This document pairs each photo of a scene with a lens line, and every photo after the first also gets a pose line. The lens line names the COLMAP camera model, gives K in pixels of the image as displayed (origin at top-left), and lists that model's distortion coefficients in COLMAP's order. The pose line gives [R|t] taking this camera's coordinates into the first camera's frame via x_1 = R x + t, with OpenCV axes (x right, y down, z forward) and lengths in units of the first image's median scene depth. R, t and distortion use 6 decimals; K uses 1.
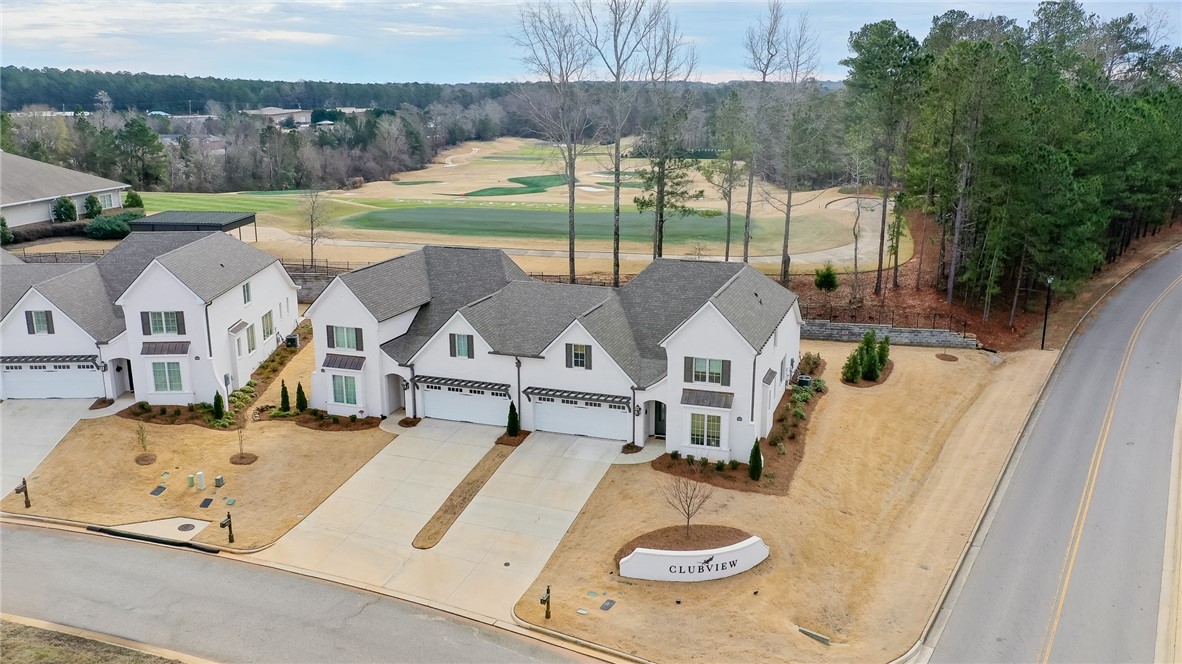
lens RADIAL K [[950.4, 0, 591.0], [0, 950.4, 332.0], [0, 0, 1]] dist [-0.004871, -0.002352]
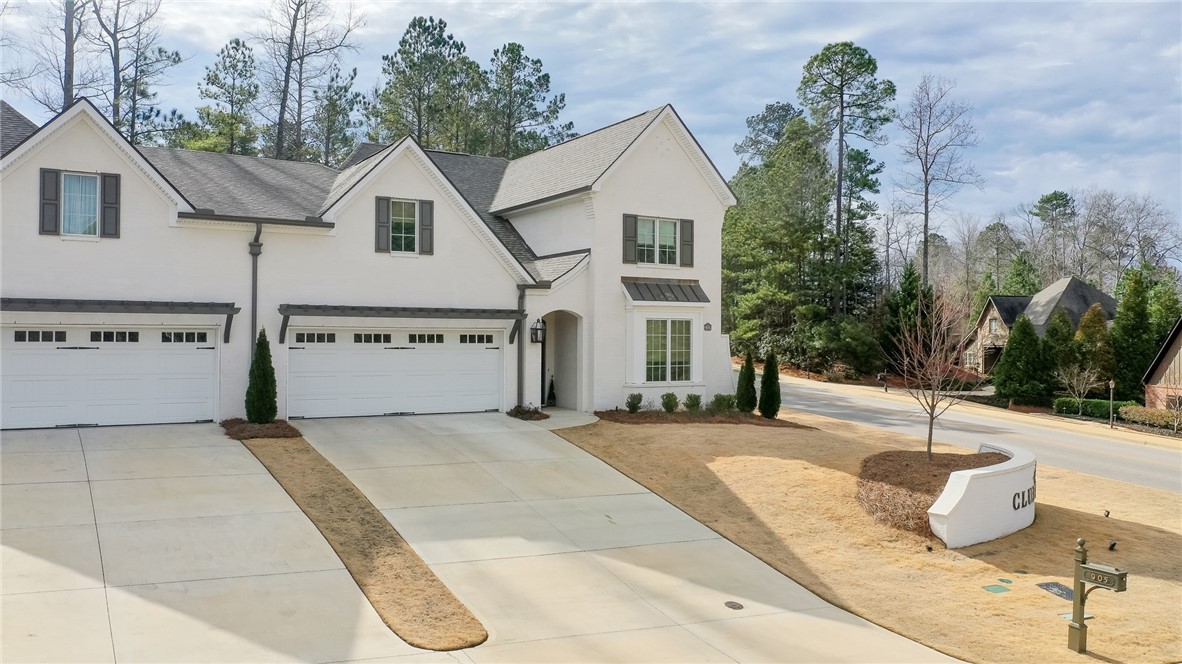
lens RADIAL K [[950.4, 0, 591.0], [0, 950.4, 332.0], [0, 0, 1]] dist [-0.004871, -0.002352]
pose [[0.634018, 0.011110, 0.773238, -0.306588], [0.173059, 0.972499, -0.155873, 0.160838], [-0.753705, 0.232642, 0.614659, 0.665657]]
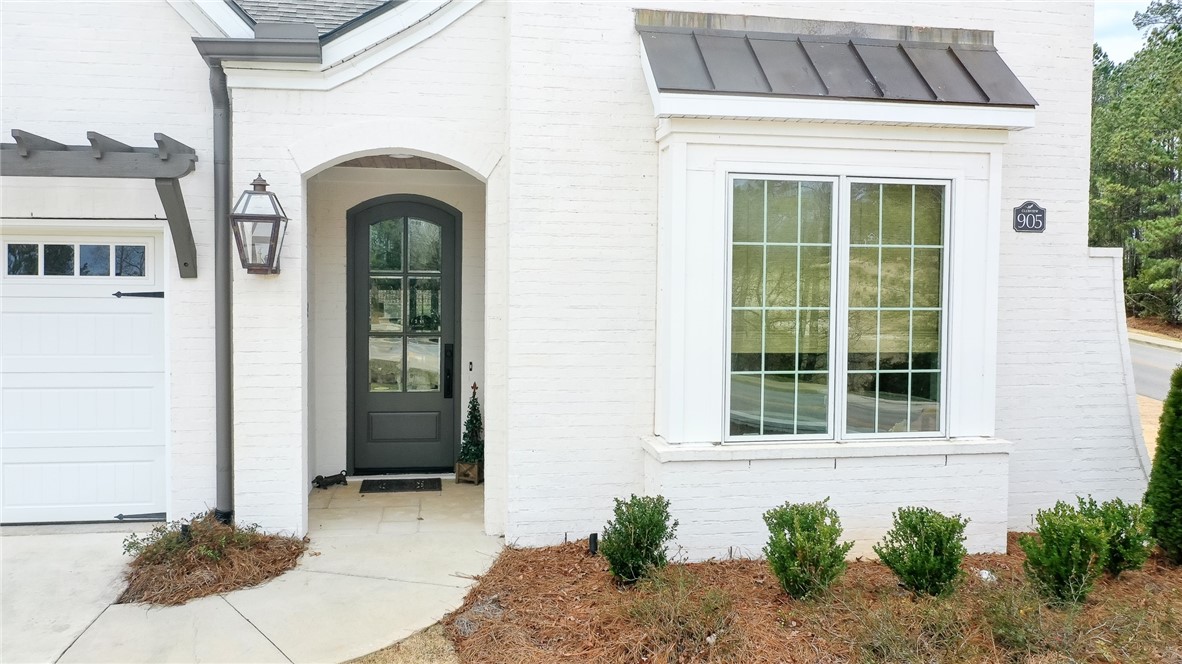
lens RADIAL K [[907.9, 0, 609.5], [0, 907.9, 332.9], [0, 0, 1]] dist [0.098902, -0.230759]
pose [[0.869521, -0.011691, 0.493758, 0.029046], [0.103952, 0.981658, -0.159818, 0.117325], [-0.482833, 0.190292, 0.854787, 0.862793]]
